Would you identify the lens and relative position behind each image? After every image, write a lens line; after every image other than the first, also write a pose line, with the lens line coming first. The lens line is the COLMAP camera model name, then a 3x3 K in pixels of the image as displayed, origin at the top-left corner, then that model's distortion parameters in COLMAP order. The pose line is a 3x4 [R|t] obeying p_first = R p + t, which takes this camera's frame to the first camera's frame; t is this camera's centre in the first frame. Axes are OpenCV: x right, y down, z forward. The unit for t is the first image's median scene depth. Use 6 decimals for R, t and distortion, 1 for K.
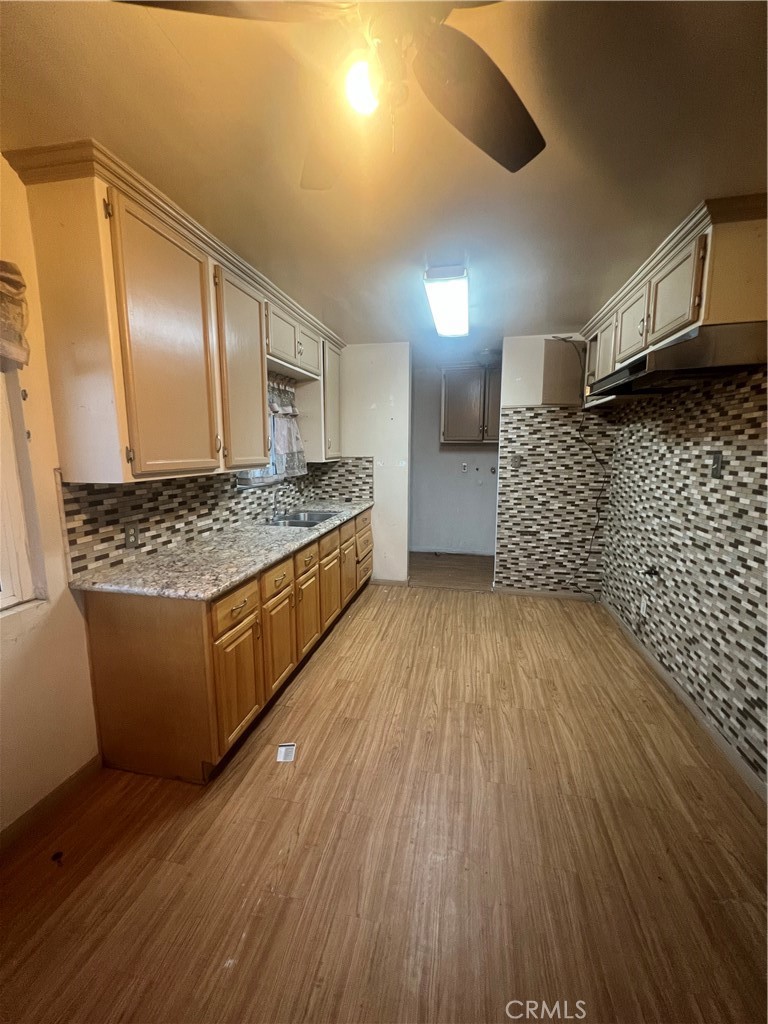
lens RADIAL K [[414.4, 0, 386.7], [0, 414.4, 509.3], [0, 0, 1]] dist [-0.000930, -0.000066]
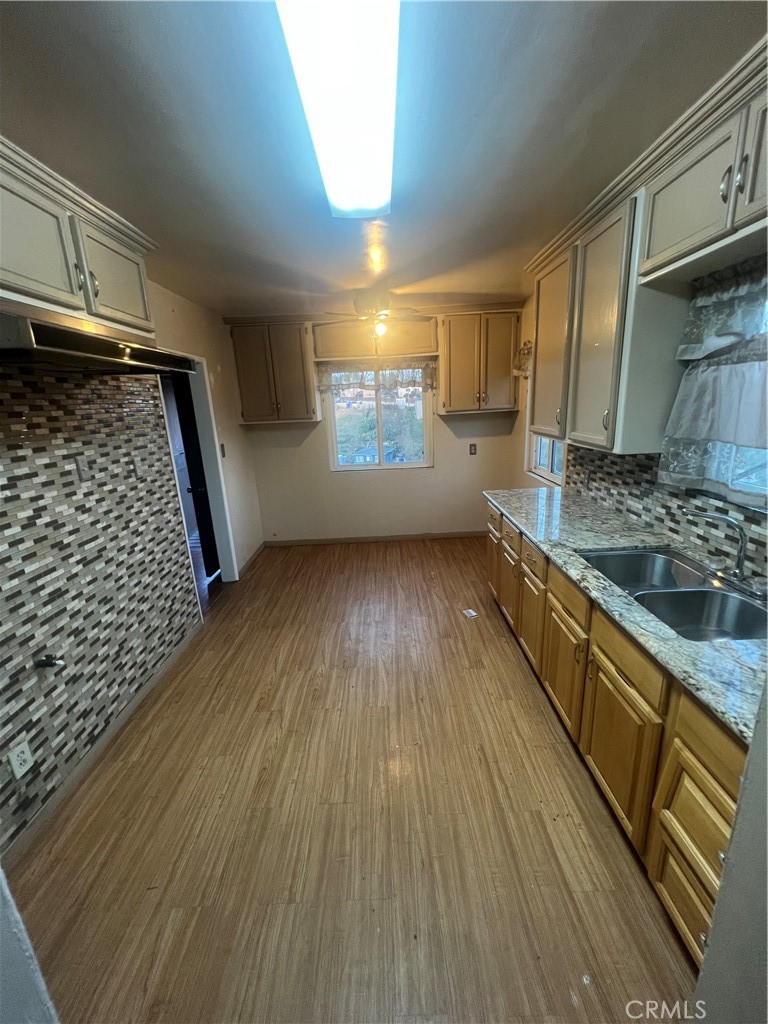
lens RADIAL K [[414.4, 0, 385.4], [0, 414.4, 510.0], [0, 0, 1]] dist [-0.000930, -0.000066]
pose [[-0.978300, 0.094078, -0.184606, 0.281125], [0.014408, 0.919707, 0.392341, -0.345010], [0.206694, 0.381167, -0.901105, 1.854086]]
